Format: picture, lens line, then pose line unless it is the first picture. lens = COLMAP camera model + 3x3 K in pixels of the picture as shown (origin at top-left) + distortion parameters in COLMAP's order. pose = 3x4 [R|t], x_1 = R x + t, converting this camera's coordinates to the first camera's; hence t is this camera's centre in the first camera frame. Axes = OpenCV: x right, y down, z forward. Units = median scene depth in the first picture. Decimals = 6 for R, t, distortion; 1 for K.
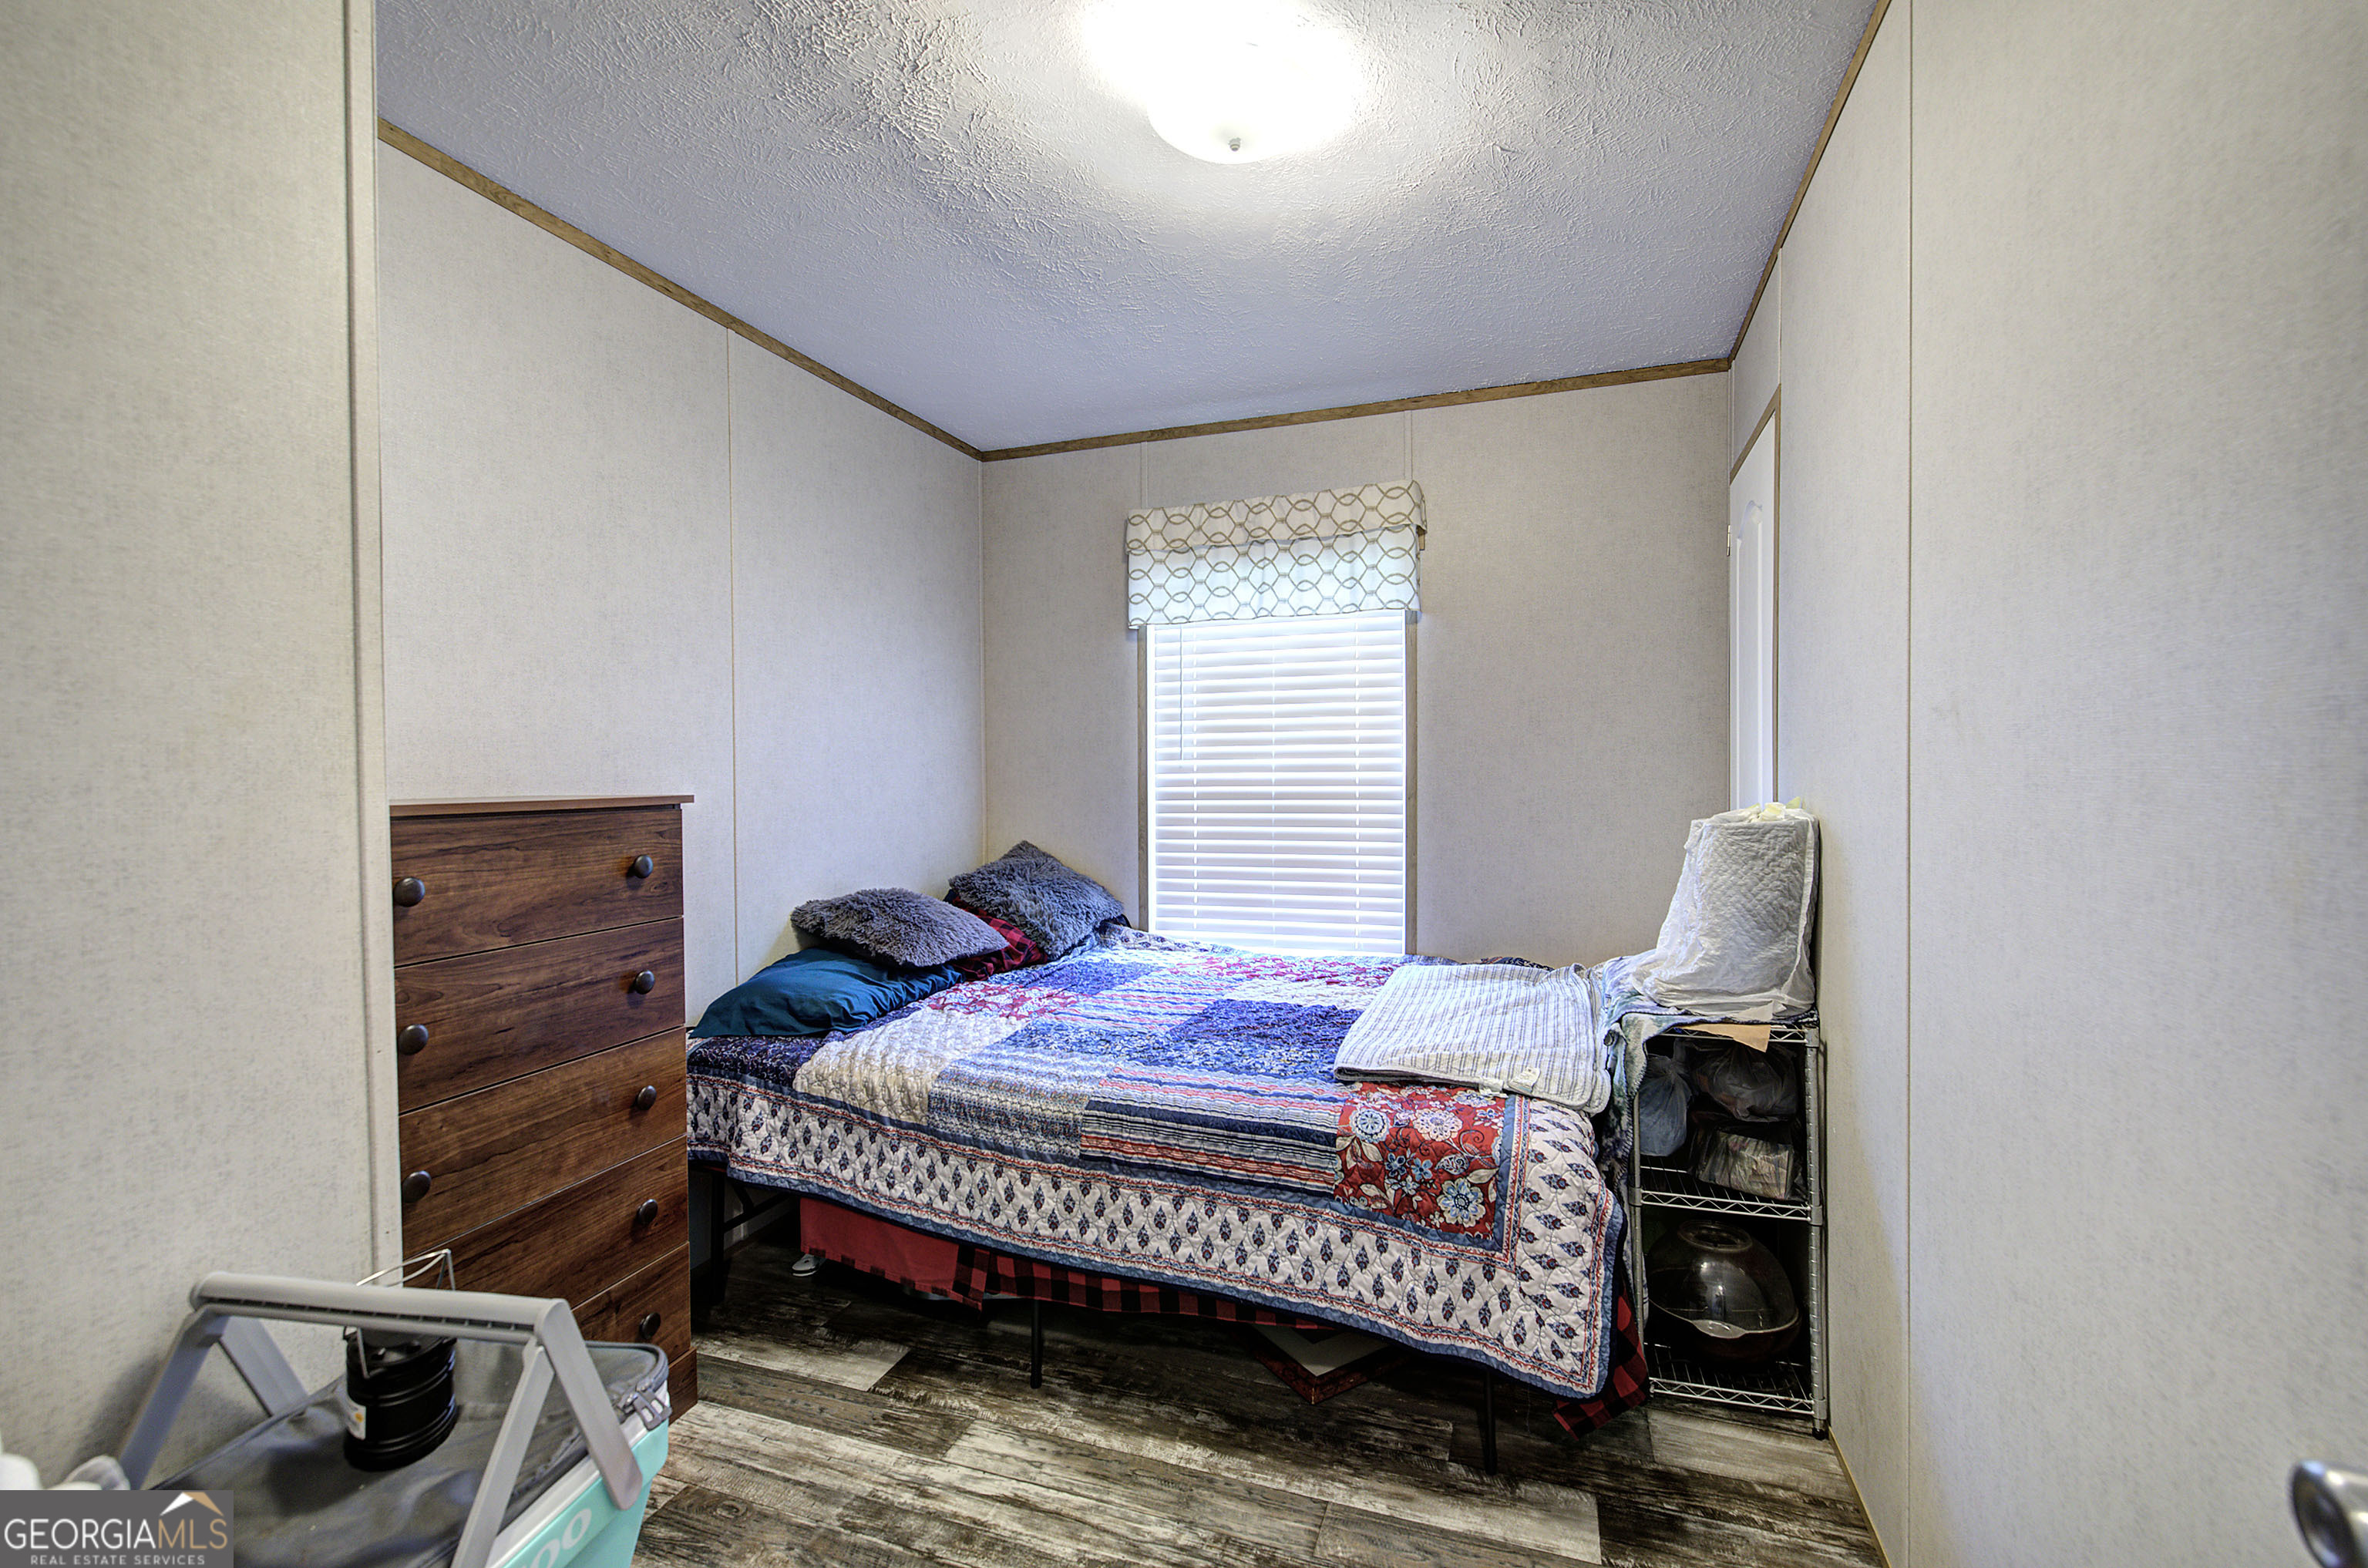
lens RADIAL K [[1008.1, 0, 1196.6], [0, 1008.1, 781.3], [0, 0, 1]] dist [-0.001331, 0.001327]
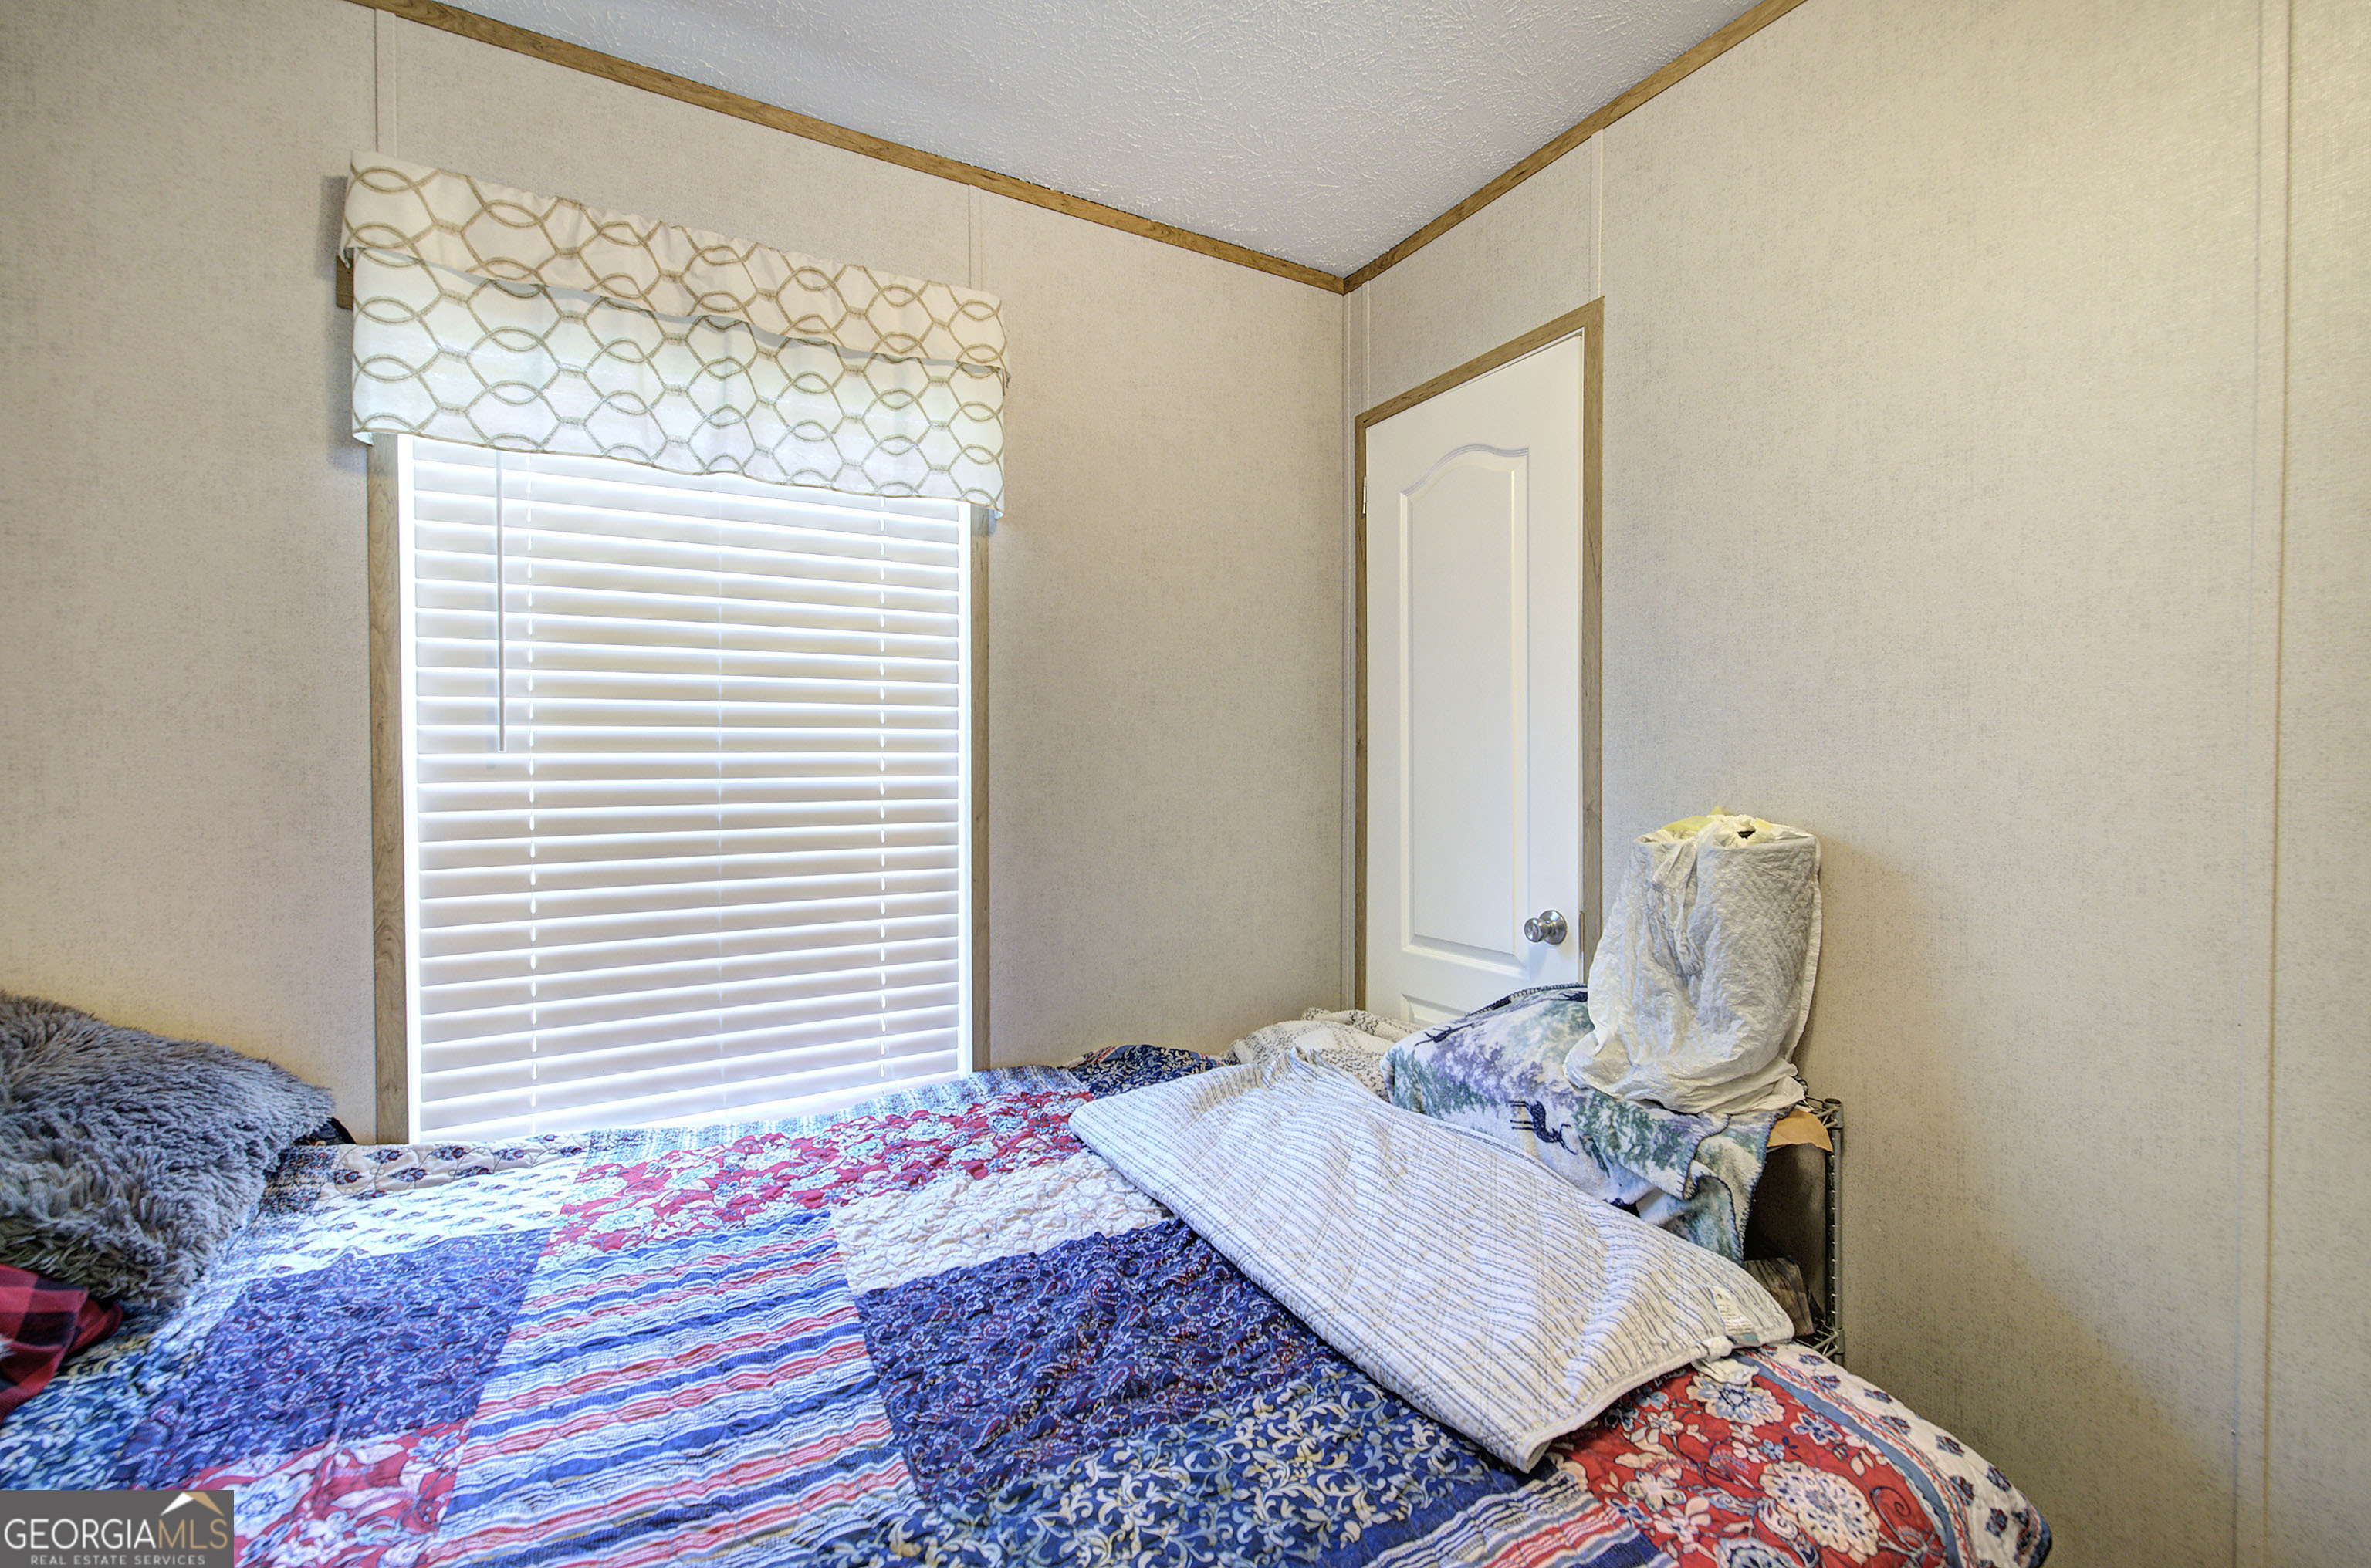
lens RADIAL K [[1009.3, 0, 1190.7], [0, 1009.3, 783.4], [0, 0, 1]] dist [-0.001331, 0.001327]
pose [[0.647980, -0.009597, 0.761597, -0.170395], [0.008127, 0.999951, 0.005685, -0.006673], [-0.761614, 0.002506, 0.648026, 0.484959]]
